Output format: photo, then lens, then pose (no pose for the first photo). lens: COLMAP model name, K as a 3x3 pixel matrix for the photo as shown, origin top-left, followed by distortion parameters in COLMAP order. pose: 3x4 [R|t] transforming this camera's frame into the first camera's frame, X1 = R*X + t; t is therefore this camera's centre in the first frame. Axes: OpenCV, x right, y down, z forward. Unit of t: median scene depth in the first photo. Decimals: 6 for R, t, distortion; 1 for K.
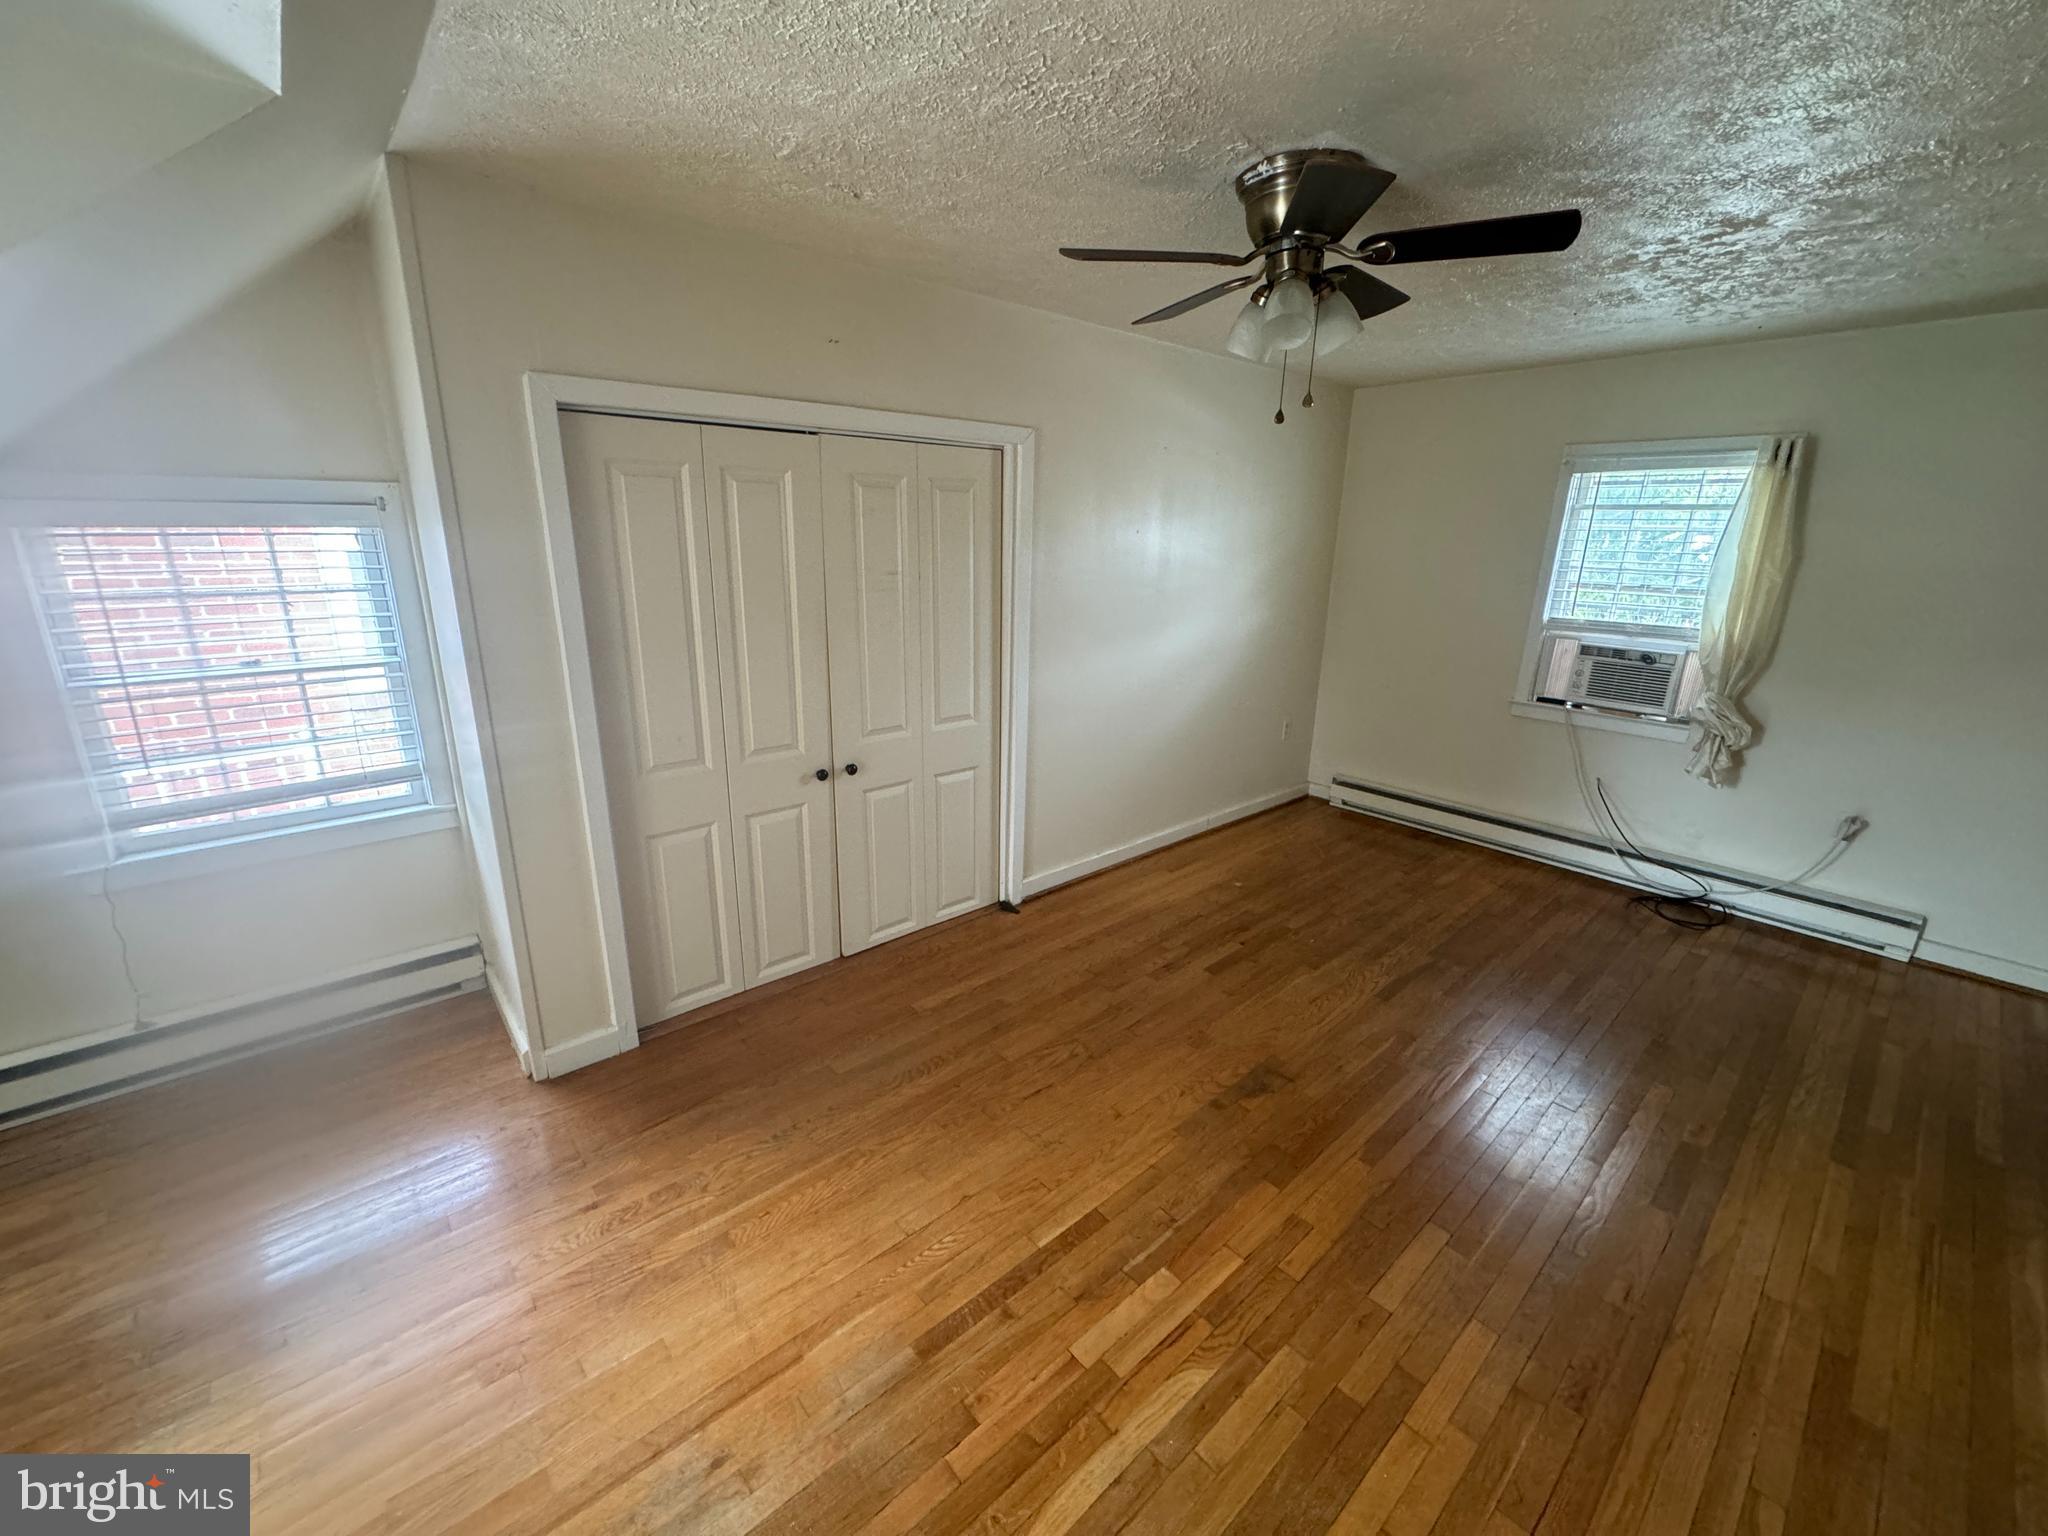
lens RADIAL K [[818.4, 0, 1023.0], [0, 818.4, 764.3], [0, 0, 1]] dist [-0.001508, 0.000276]
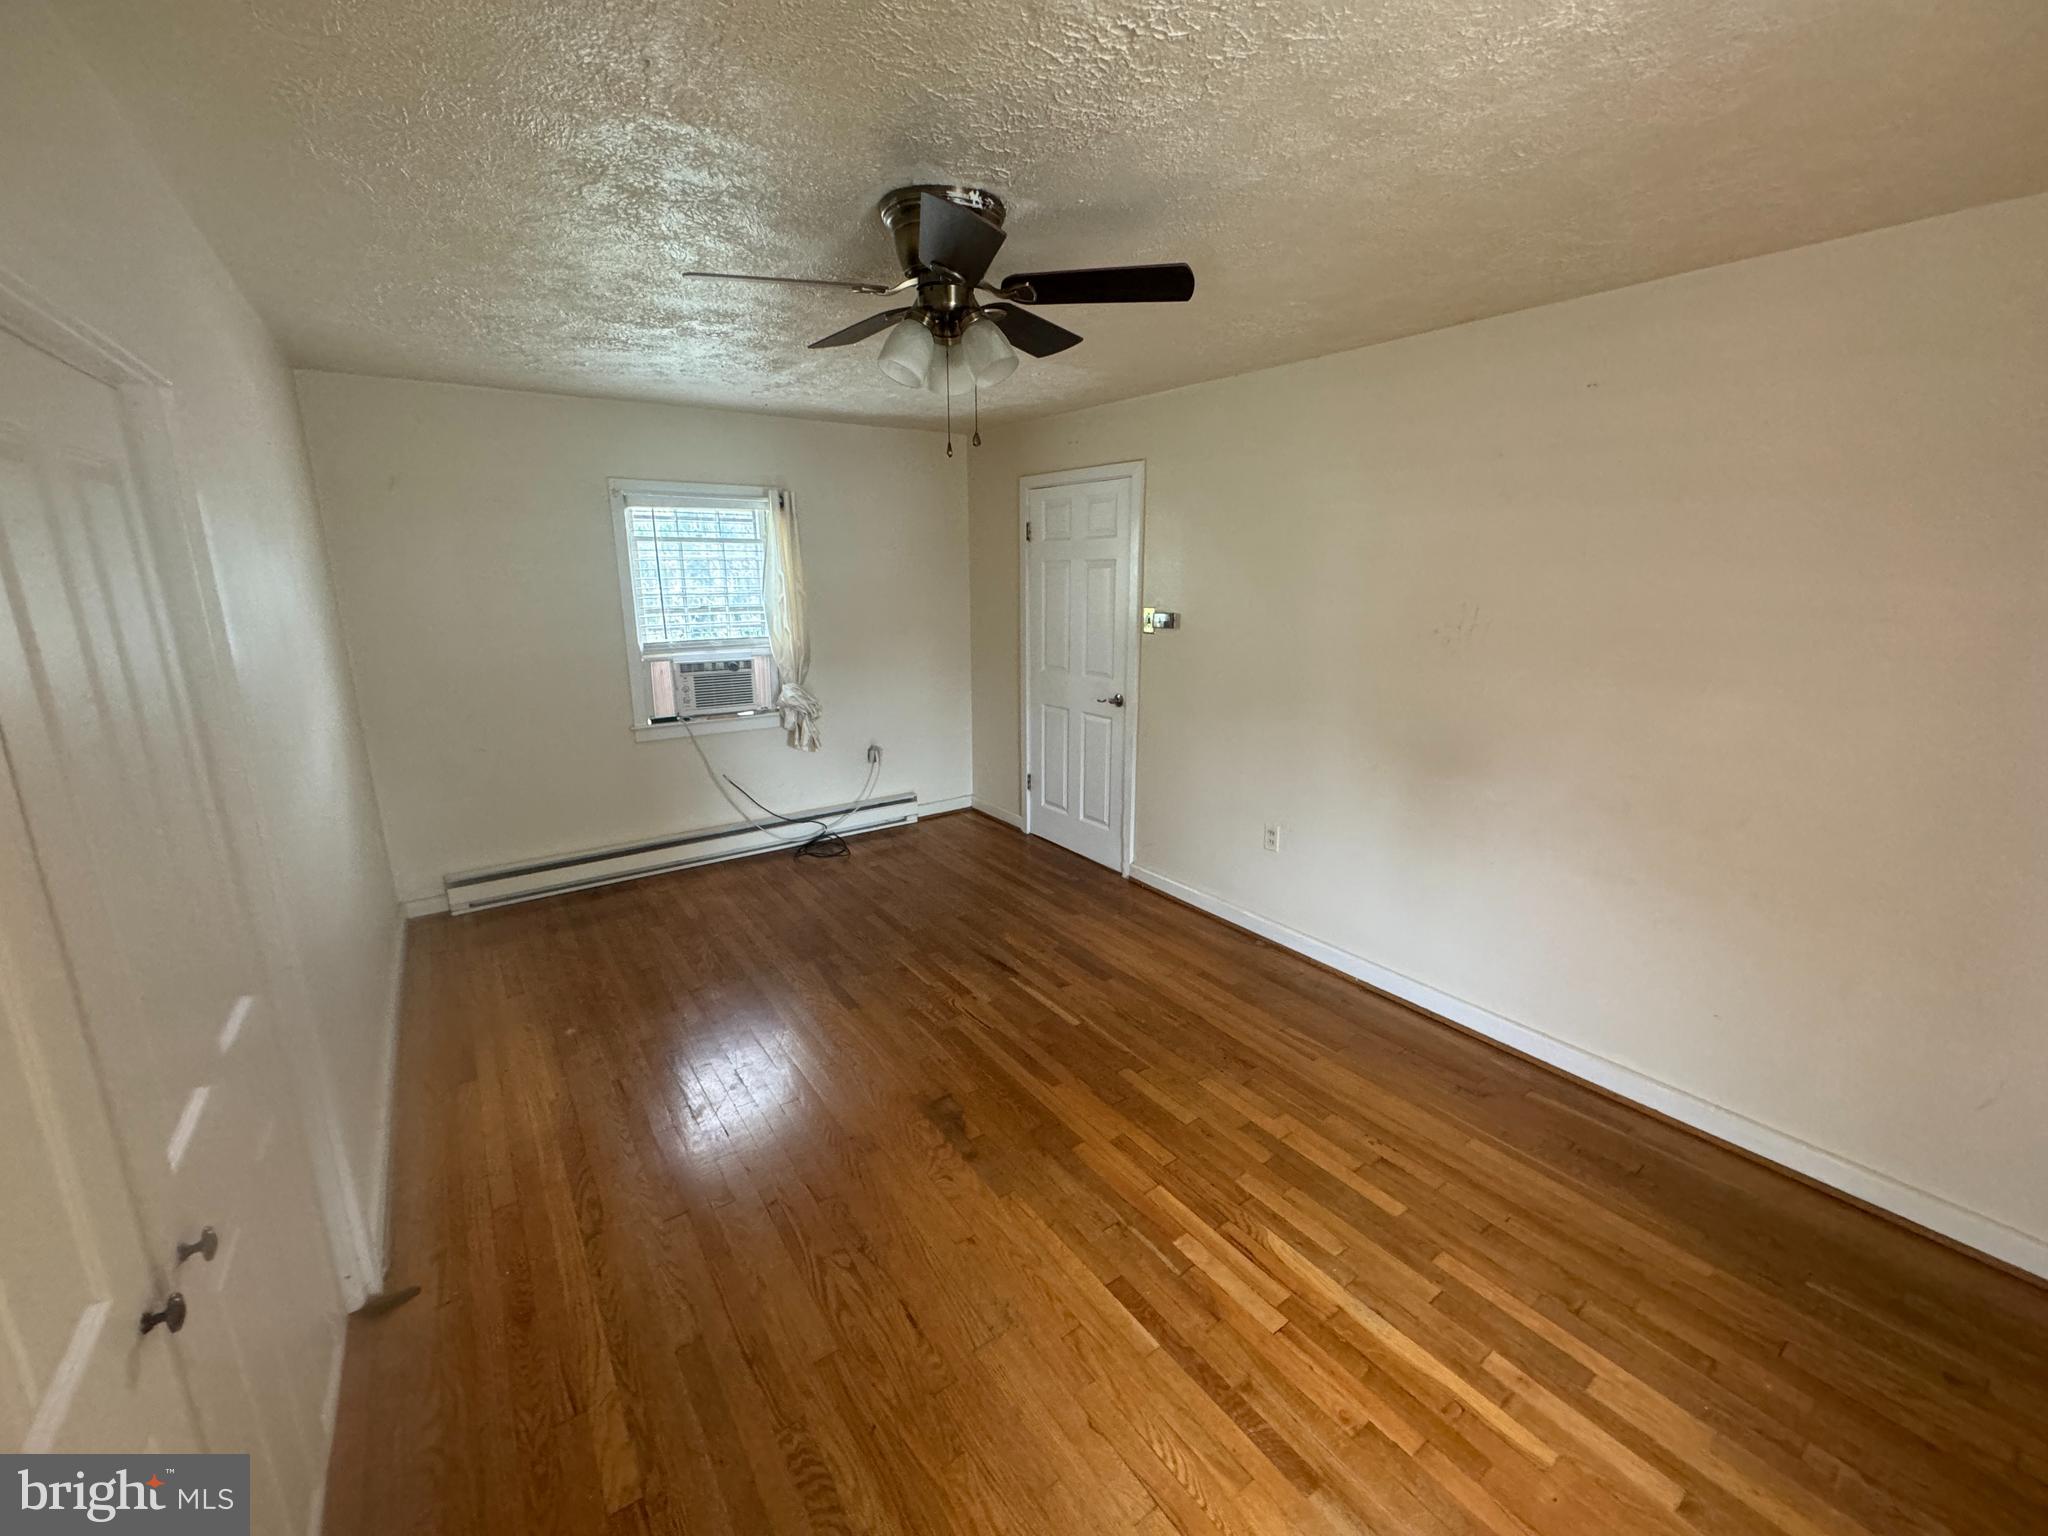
lens RADIAL K [[818.4, 0, 1023.0], [0, 818.4, 764.3], [0, 0, 1]] dist [-0.001508, 0.000276]
pose [[0.100702, -0.251727, 0.962545, -0.417885], [0.280830, 0.935314, 0.215225, -0.150176], [-0.954460, 0.248638, 0.164881, 0.491755]]
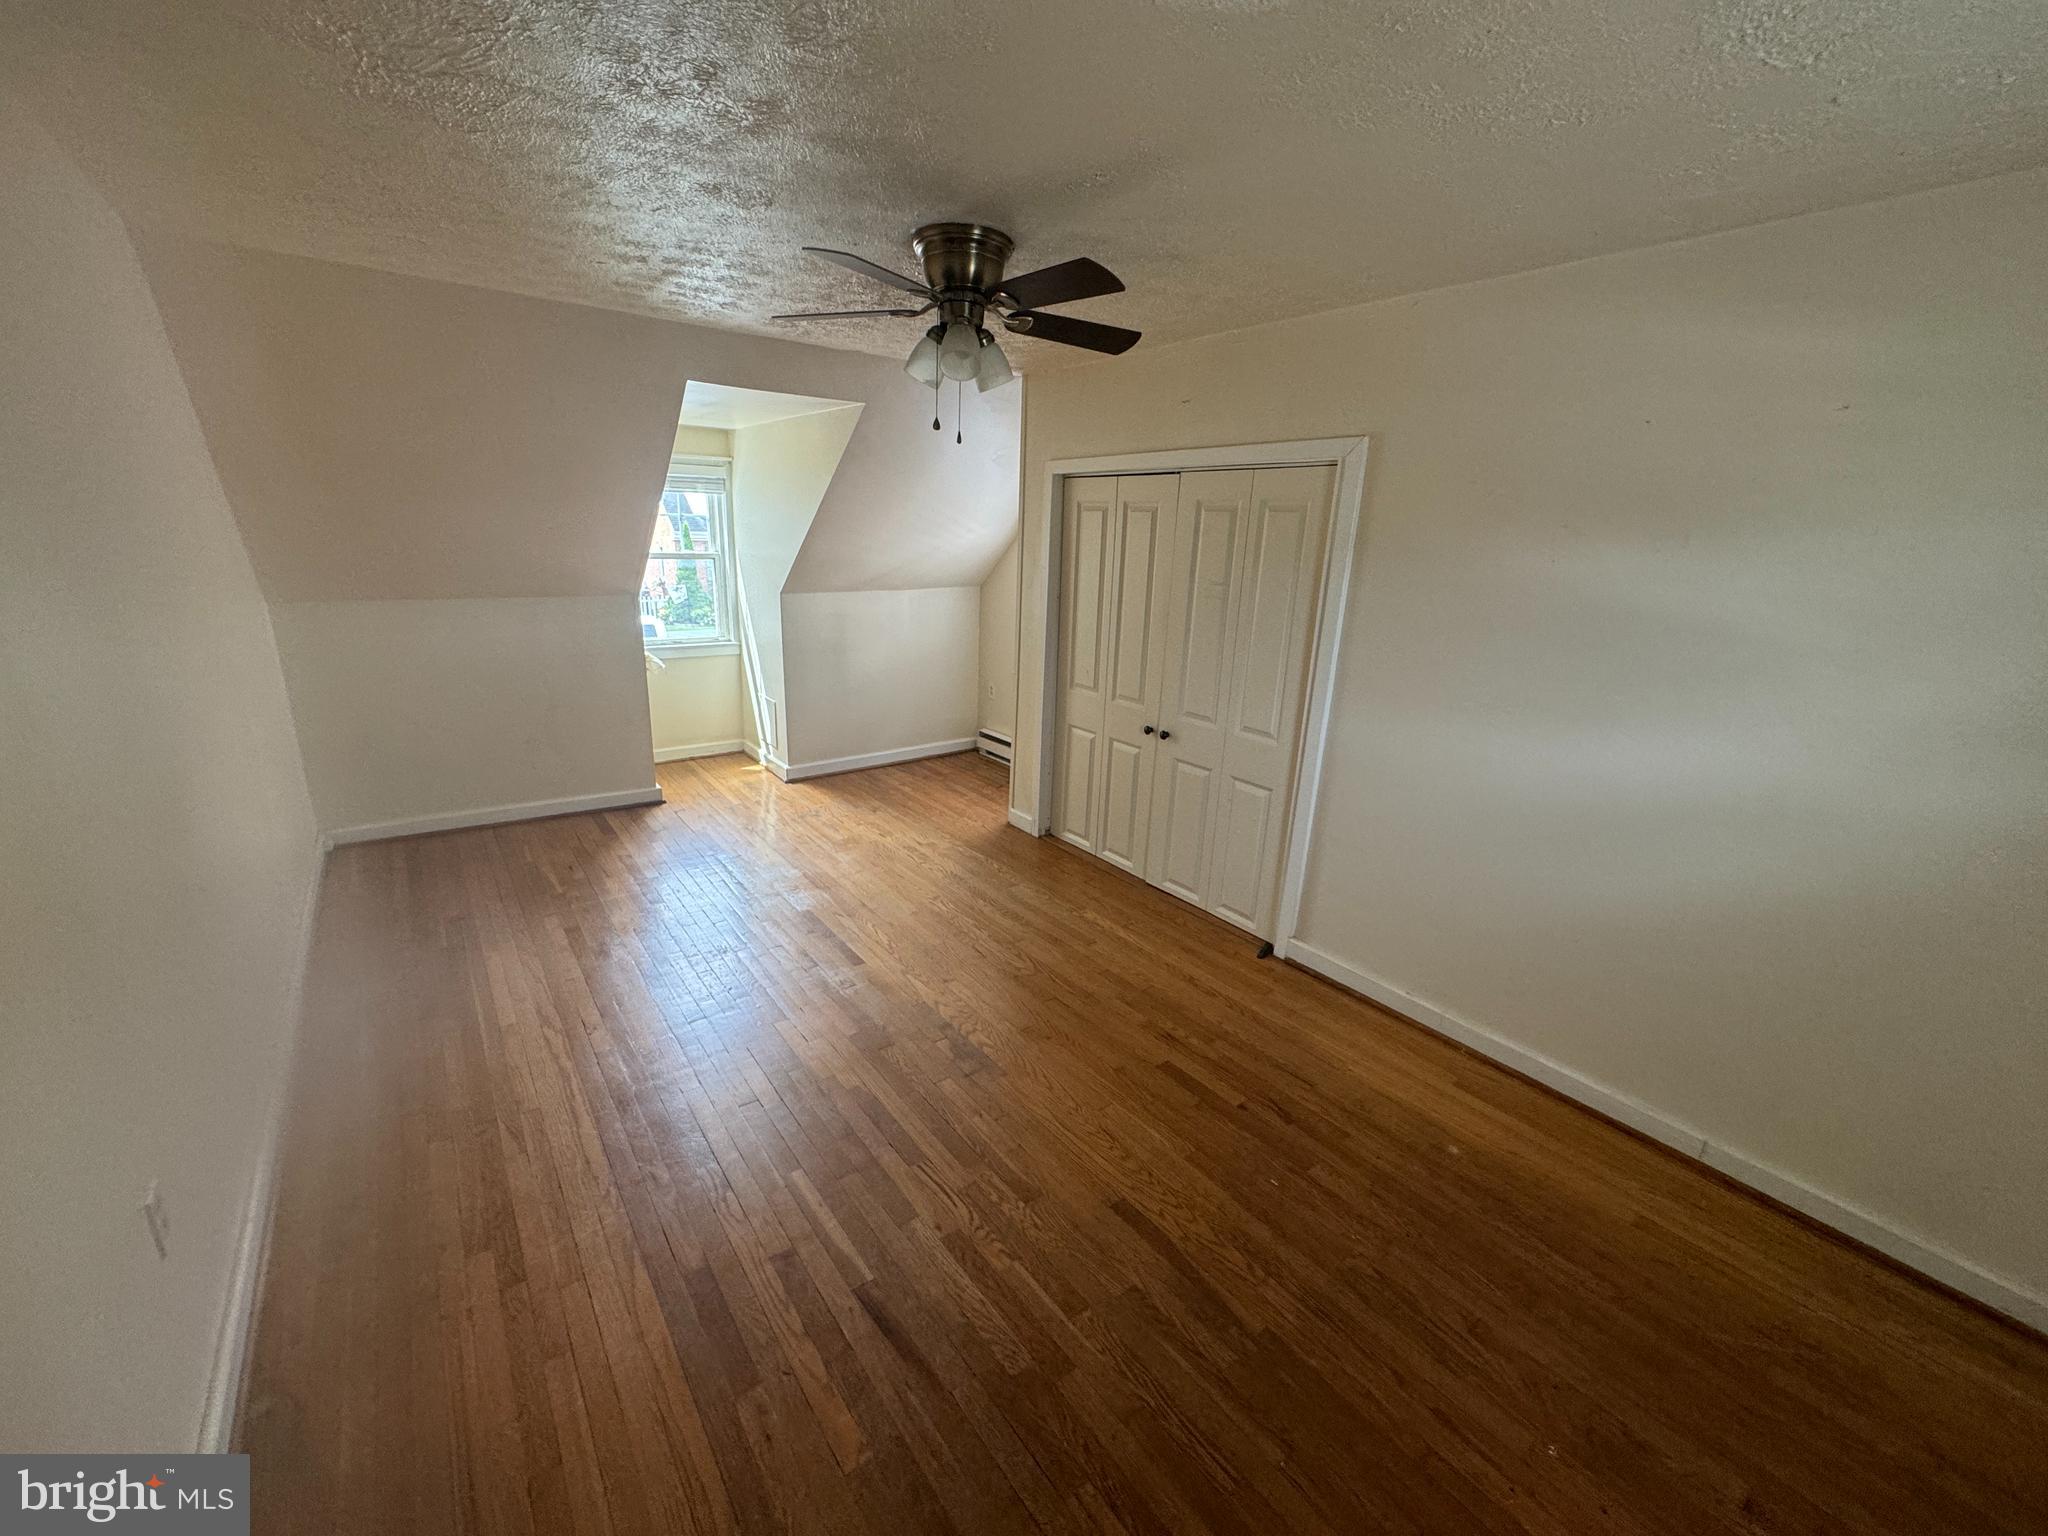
lens RADIAL K [[818.4, 0, 1023.0], [0, 818.4, 764.3], [0, 0, 1]] dist [-0.001508, 0.000276]
pose [[-0.079471, 0.253608, -0.964037, 0.922418], [-0.313319, 0.911728, 0.265675, -0.195749], [0.946317, 0.323165, 0.007004, 0.717677]]
